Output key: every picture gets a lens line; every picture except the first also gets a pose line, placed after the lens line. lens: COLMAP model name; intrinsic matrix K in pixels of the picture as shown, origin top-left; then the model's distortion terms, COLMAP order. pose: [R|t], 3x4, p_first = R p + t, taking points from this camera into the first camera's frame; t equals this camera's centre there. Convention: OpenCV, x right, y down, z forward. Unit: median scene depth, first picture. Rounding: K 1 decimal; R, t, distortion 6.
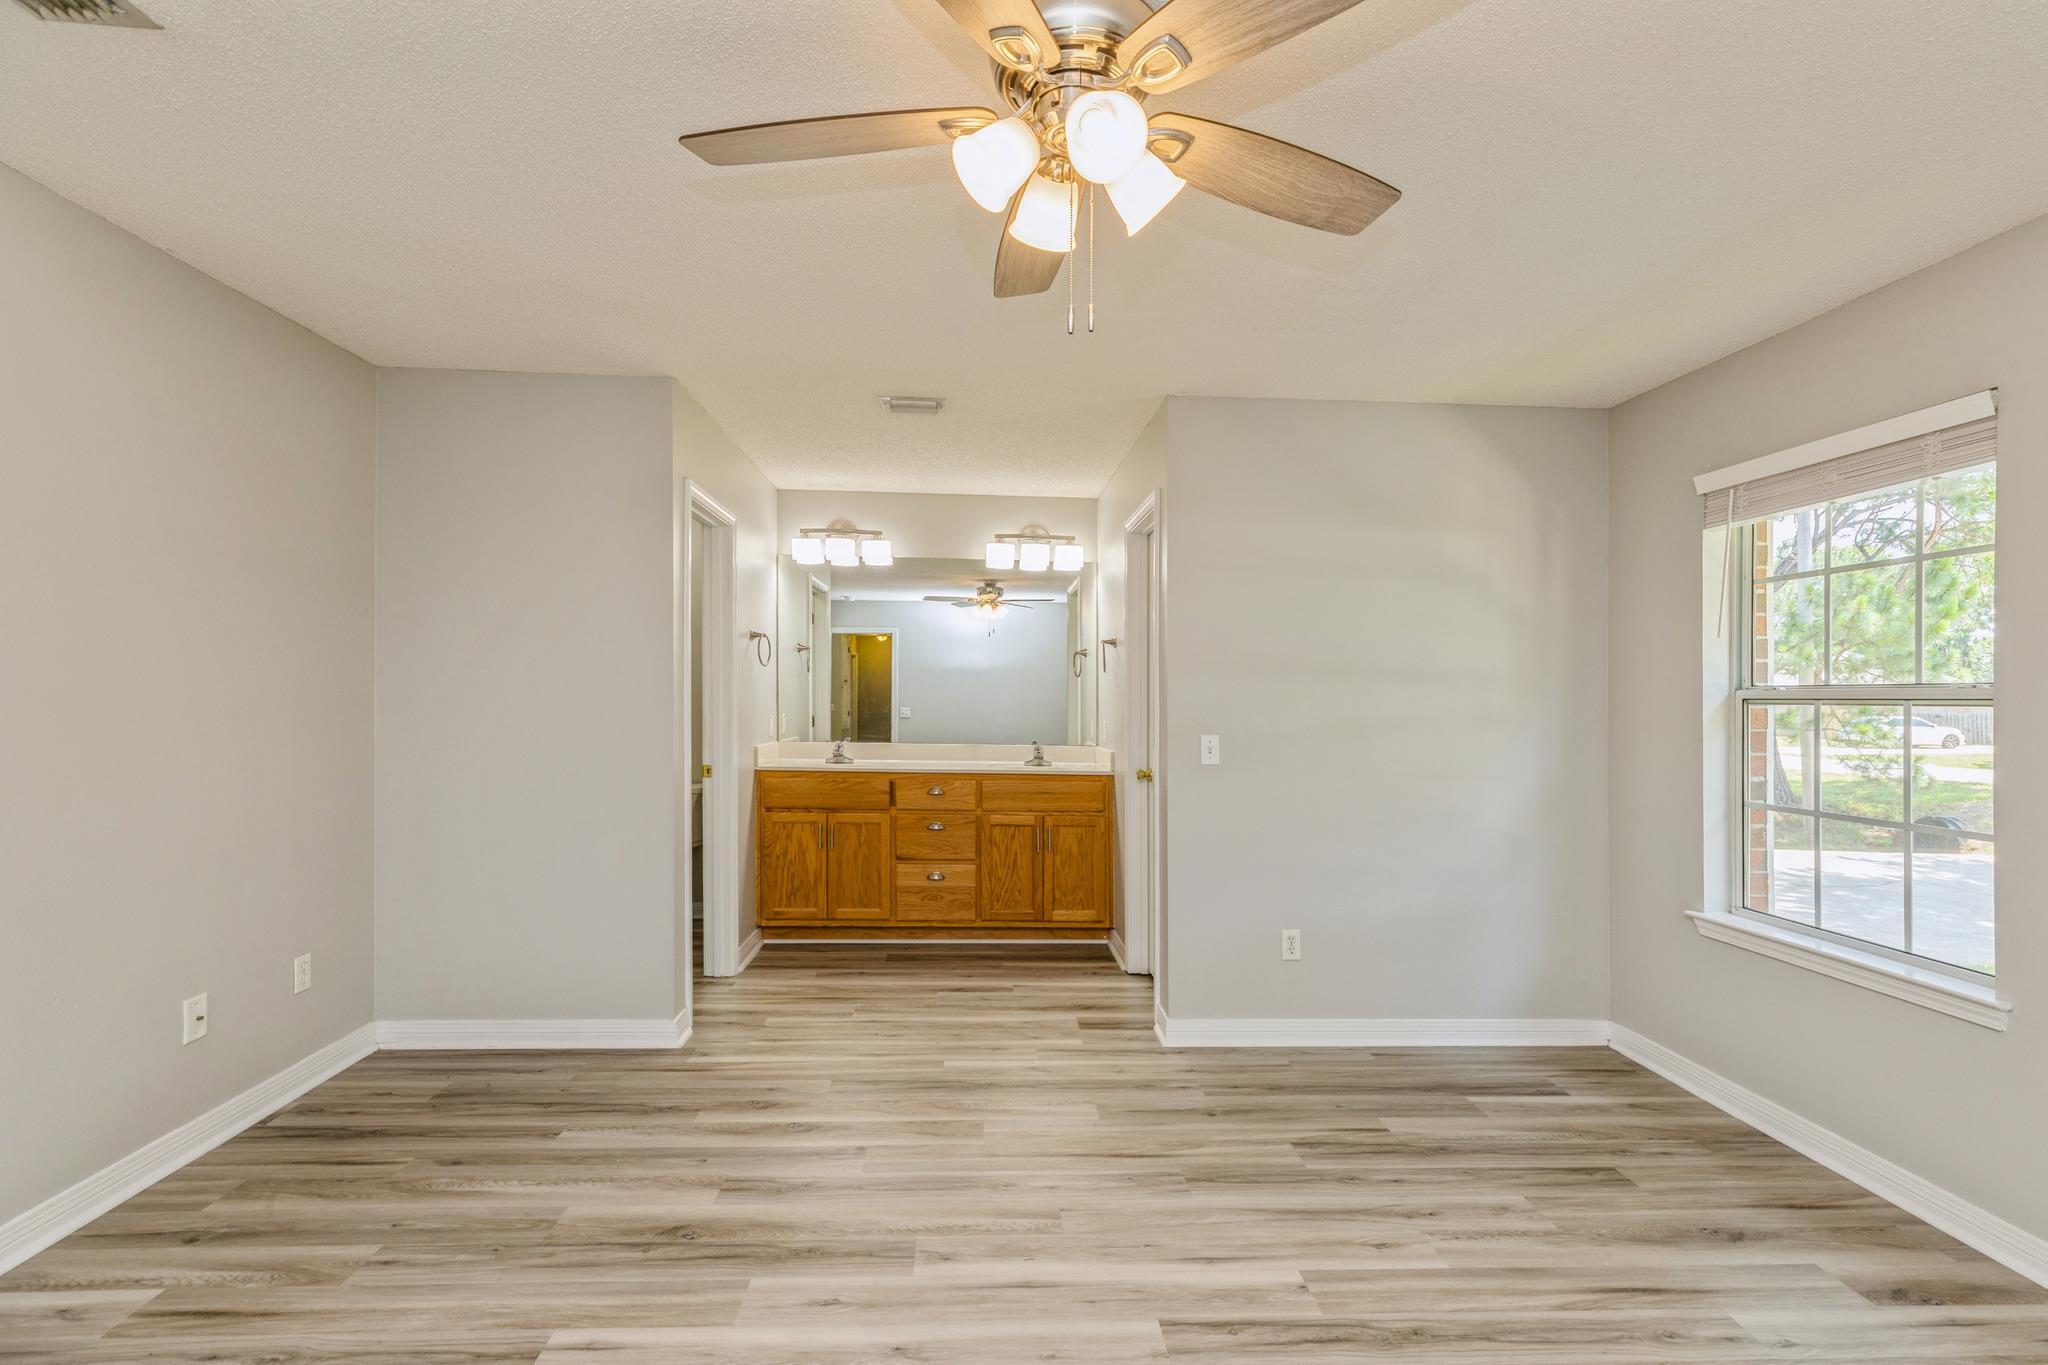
lens RADIAL K [[924.7, 0, 1027.3], [0, 924.7, 692.4], [0, 0, 1]] dist [0.005242, 0.000120]
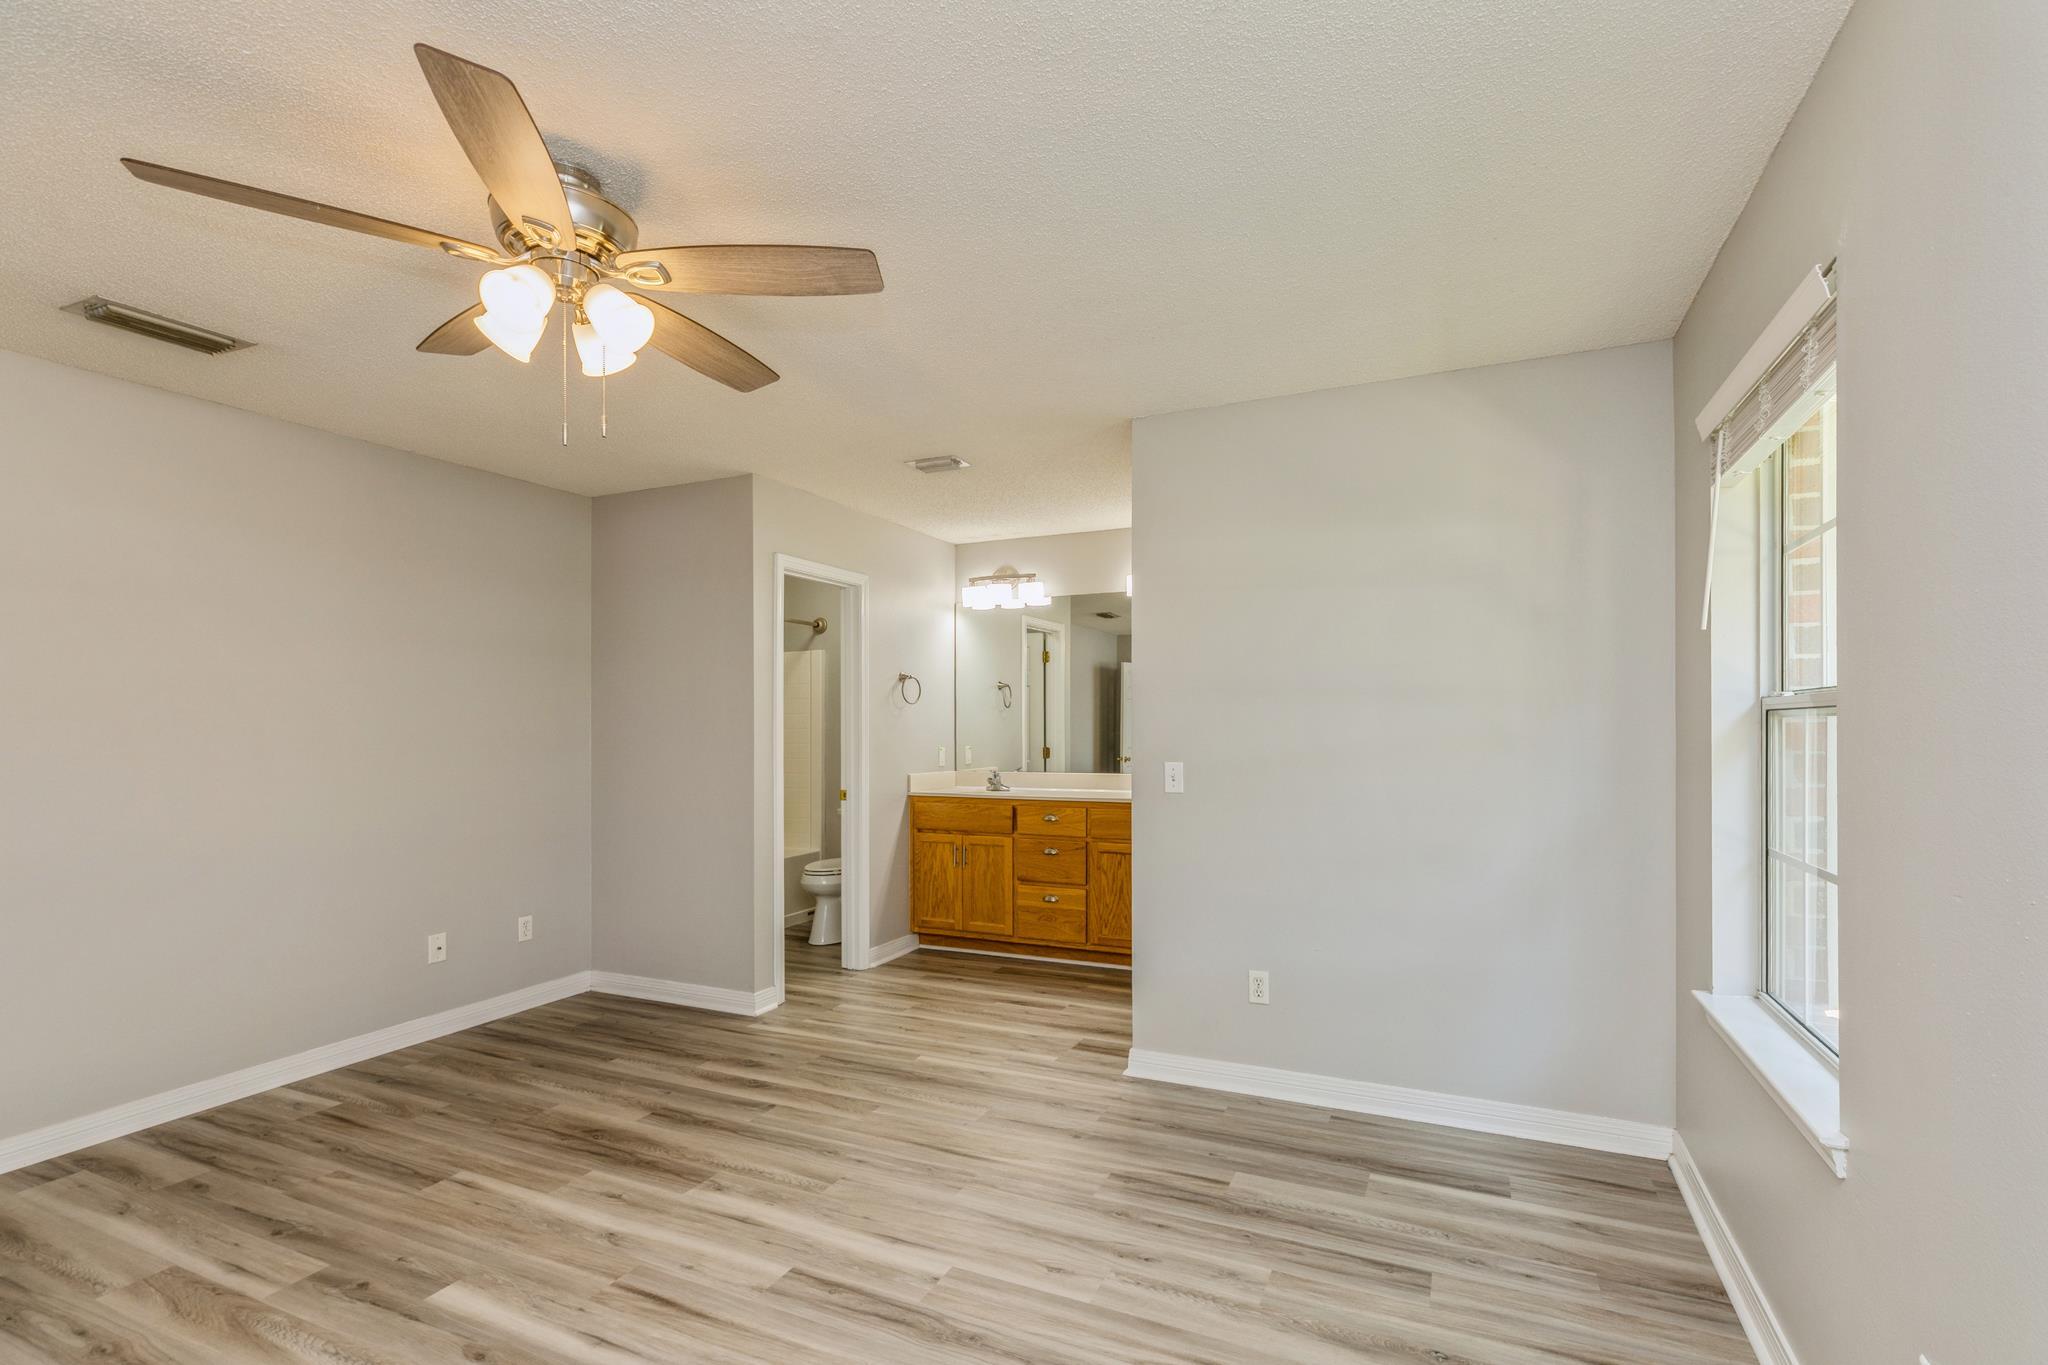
lens RADIAL K [[924.7, 0, 996.6], [0, 924.7, 731.0], [0, 0, 1]] dist [0.005242, 0.000120]
pose [[0.886771, -0.018986, -0.461818, 0.537920], [0.022039, 0.999756, 0.001217, 0.008720], [0.461682, -0.011258, 0.886974, 0.061009]]
